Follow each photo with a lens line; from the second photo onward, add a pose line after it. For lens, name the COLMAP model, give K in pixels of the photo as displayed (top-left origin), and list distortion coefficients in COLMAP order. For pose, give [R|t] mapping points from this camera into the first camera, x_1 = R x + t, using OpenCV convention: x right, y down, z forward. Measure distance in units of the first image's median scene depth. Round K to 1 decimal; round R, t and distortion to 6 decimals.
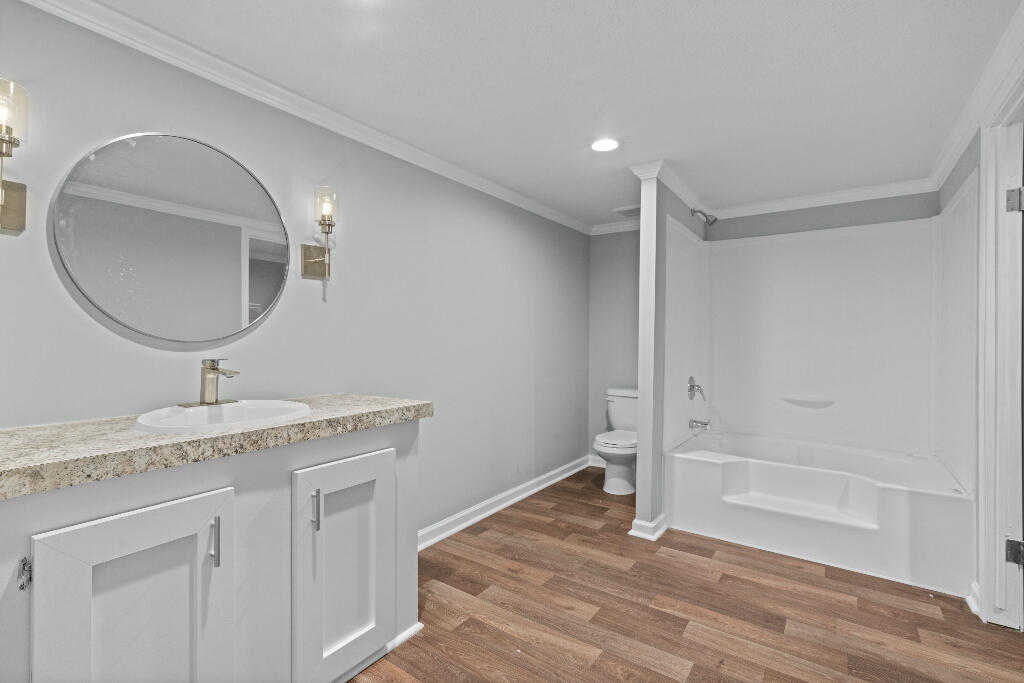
lens RADIAL K [[468.1, 0, 512.0], [0, 468.1, 341.5], [0, 0, 1]] dist [0.015856, 0.000078]
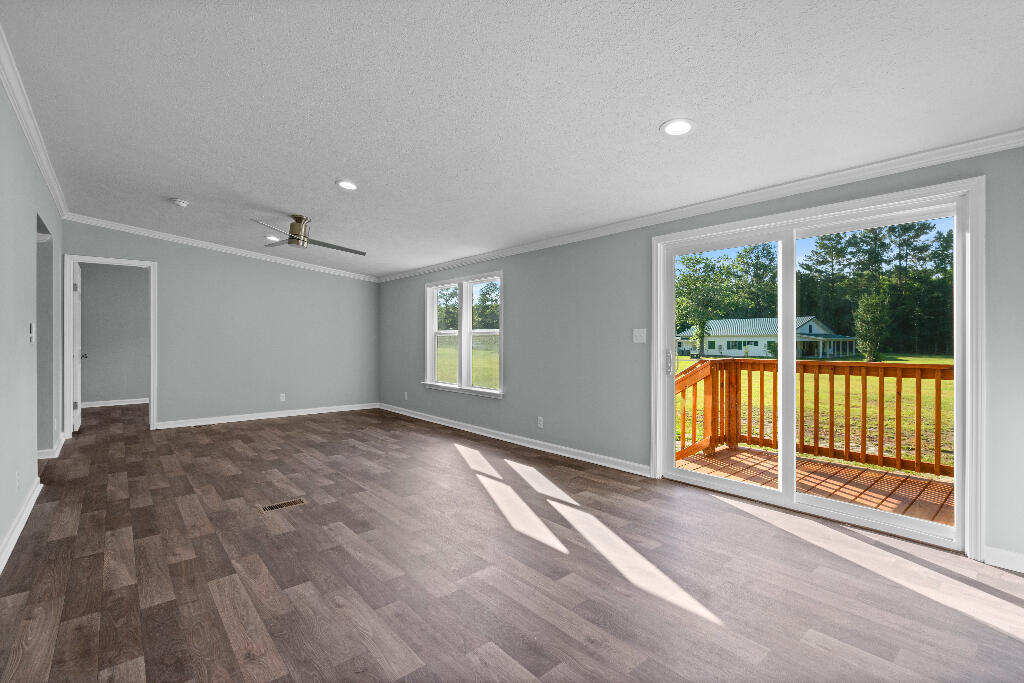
lens RADIAL K [[468.1, 0, 512.0], [0, 468.1, 341.5], [0, 0, 1]] dist [0.015856, 0.000078]
pose [[0.970489, 0.006991, -0.241046, 1.209967], [-0.004161, 0.999916, 0.012246, -0.021692], [0.241111, -0.010881, 0.970436, -0.005469]]
